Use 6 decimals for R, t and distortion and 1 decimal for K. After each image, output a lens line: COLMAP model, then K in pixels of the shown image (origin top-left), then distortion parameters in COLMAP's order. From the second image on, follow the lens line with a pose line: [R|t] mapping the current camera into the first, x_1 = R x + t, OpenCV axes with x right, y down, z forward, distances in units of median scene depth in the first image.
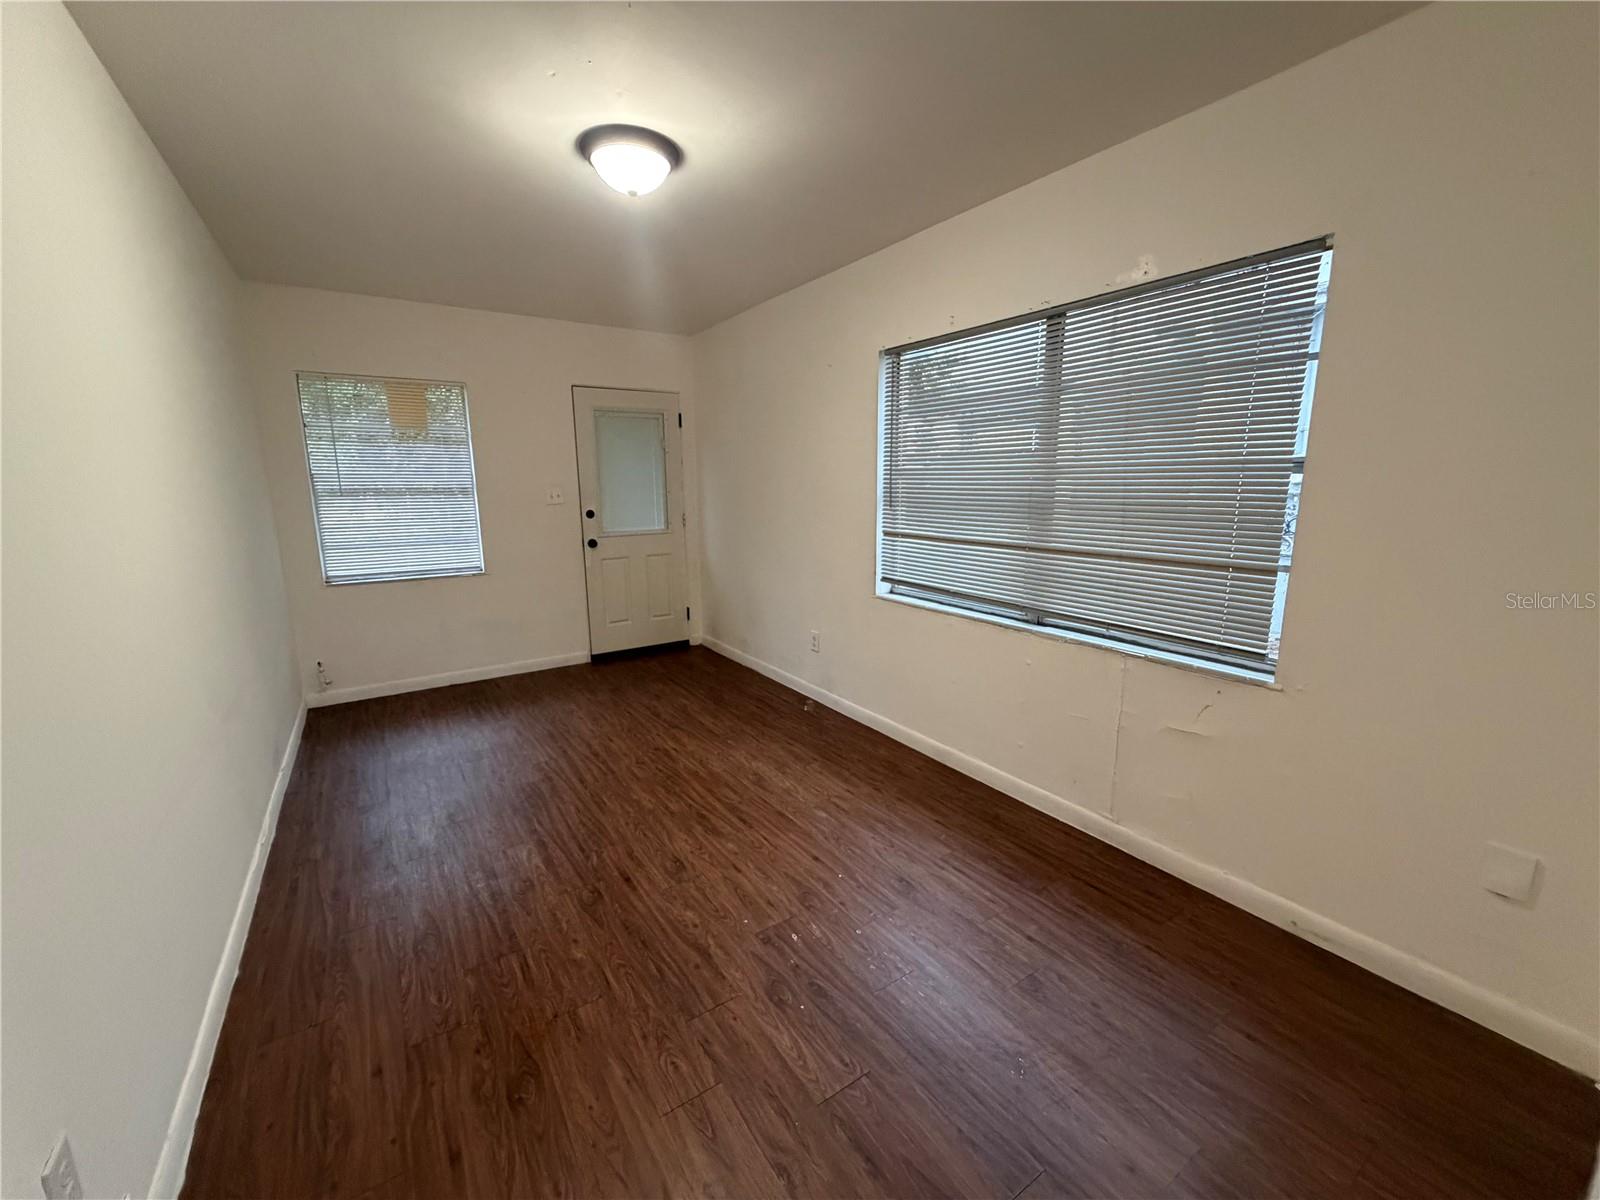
lens RADIAL K [[634.7, 0, 796.2], [0, 634.7, 602.2], [0, 0, 1]] dist [0.001020, -0.000766]
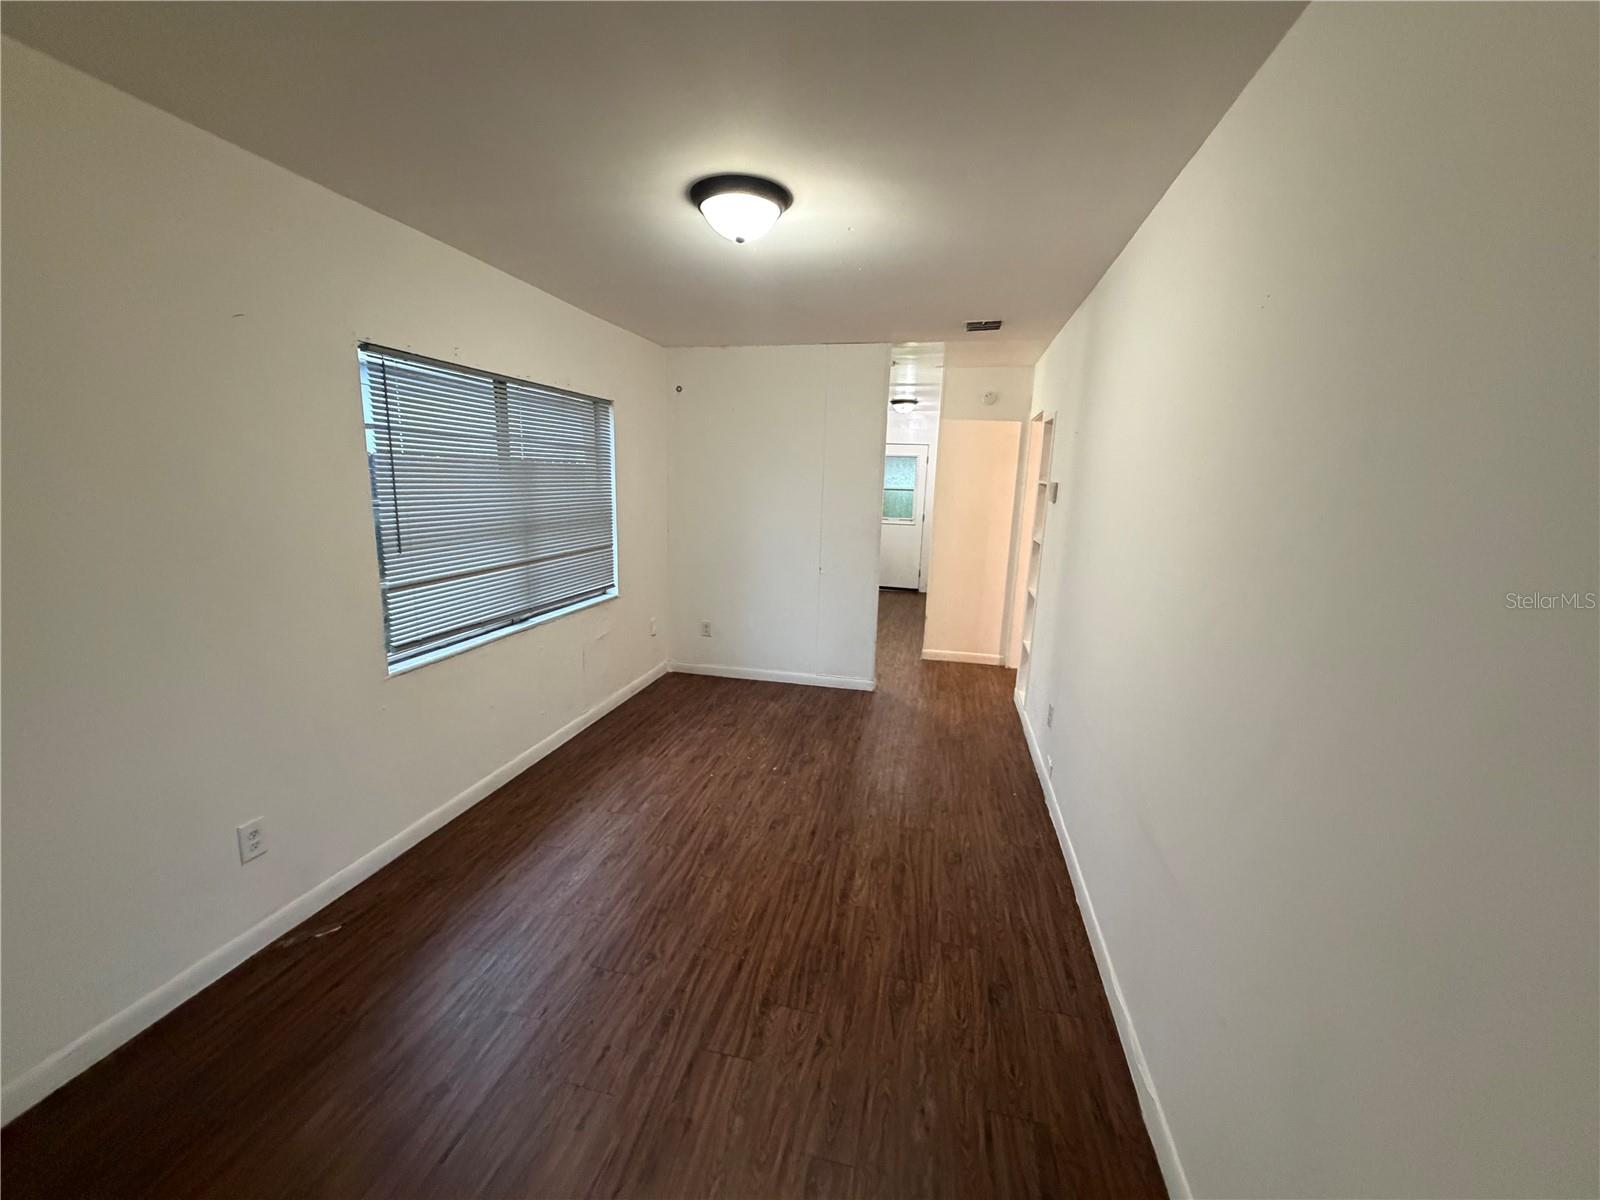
lens RADIAL K [[634.7, 0, 794.9], [0, 634.7, 597.5], [0, 0, 1]] dist [0.001020, -0.000766]
pose [[-0.684697, -0.146421, 0.713969, -1.001618], [0.117710, 0.944535, 0.306590, -0.376712], [-0.719260, 0.293963, -0.629485, 1.563229]]
